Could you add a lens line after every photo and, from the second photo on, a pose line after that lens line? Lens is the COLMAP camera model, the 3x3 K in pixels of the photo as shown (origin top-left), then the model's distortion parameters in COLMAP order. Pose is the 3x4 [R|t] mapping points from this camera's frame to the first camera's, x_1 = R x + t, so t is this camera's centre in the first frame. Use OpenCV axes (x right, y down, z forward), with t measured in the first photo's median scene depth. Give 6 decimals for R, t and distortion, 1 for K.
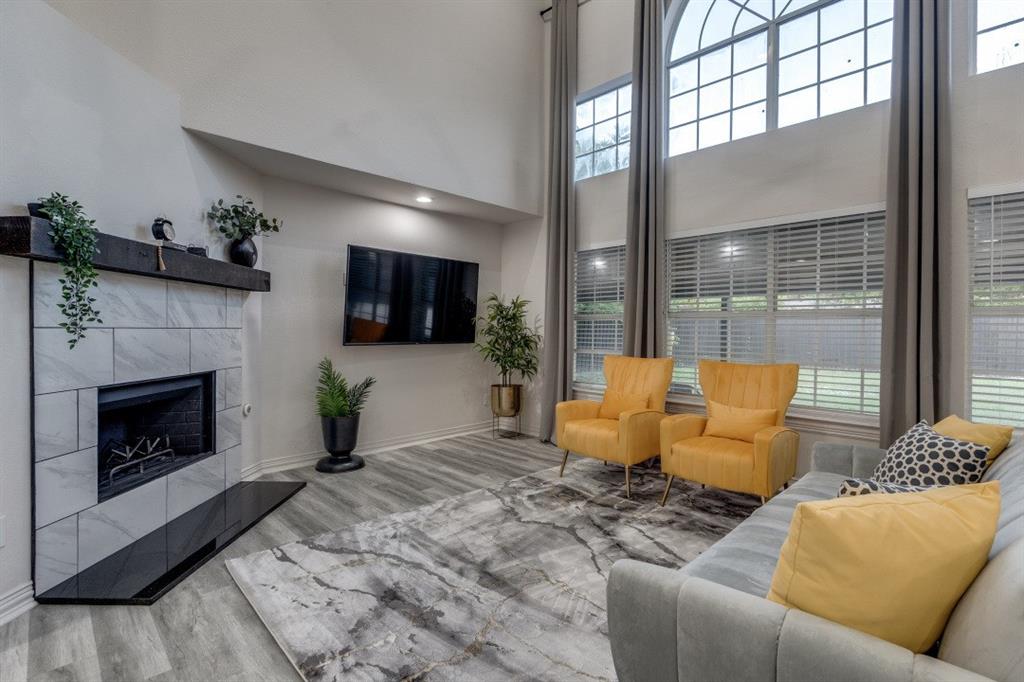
lens RADIAL K [[478.1, 0, 512.6], [0, 478.1, 328.2], [0, 0, 1]] dist [-0.001818, -0.000029]
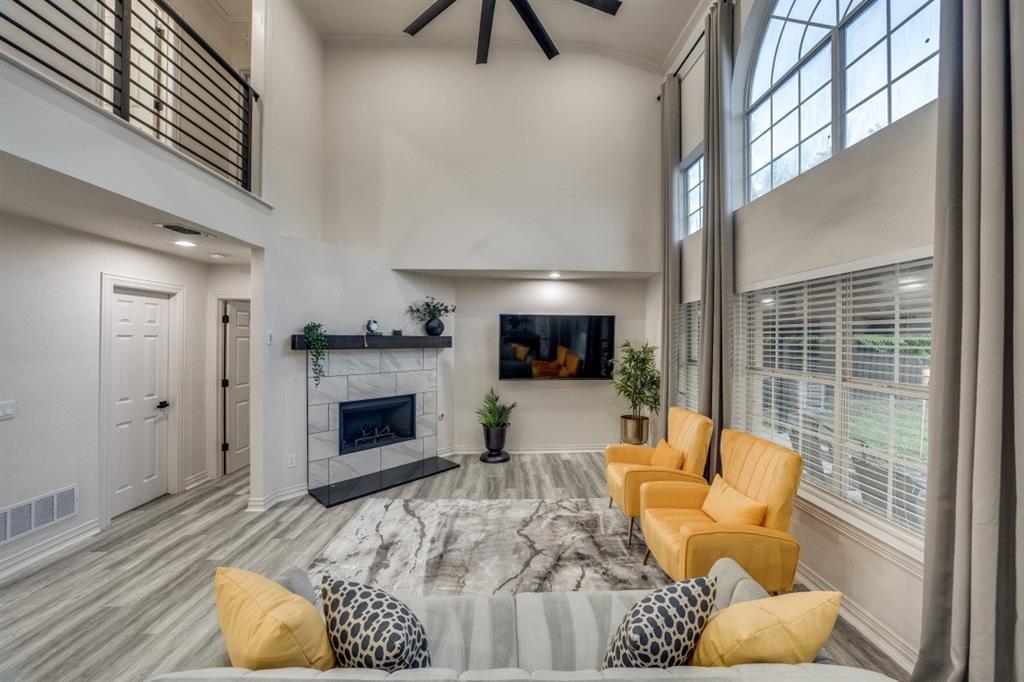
lens RADIAL K [[367.0, 0, 526.2], [0, 367.0, 342.9], [0, 0, 1]] dist [-0.024635, 0.000055]
pose [[0.747713, 0.004032, -0.664009, 0.616000], [-0.001153, 0.999988, 0.004773, -0.111593], [0.664021, -0.002803, 0.747709, 0.225079]]
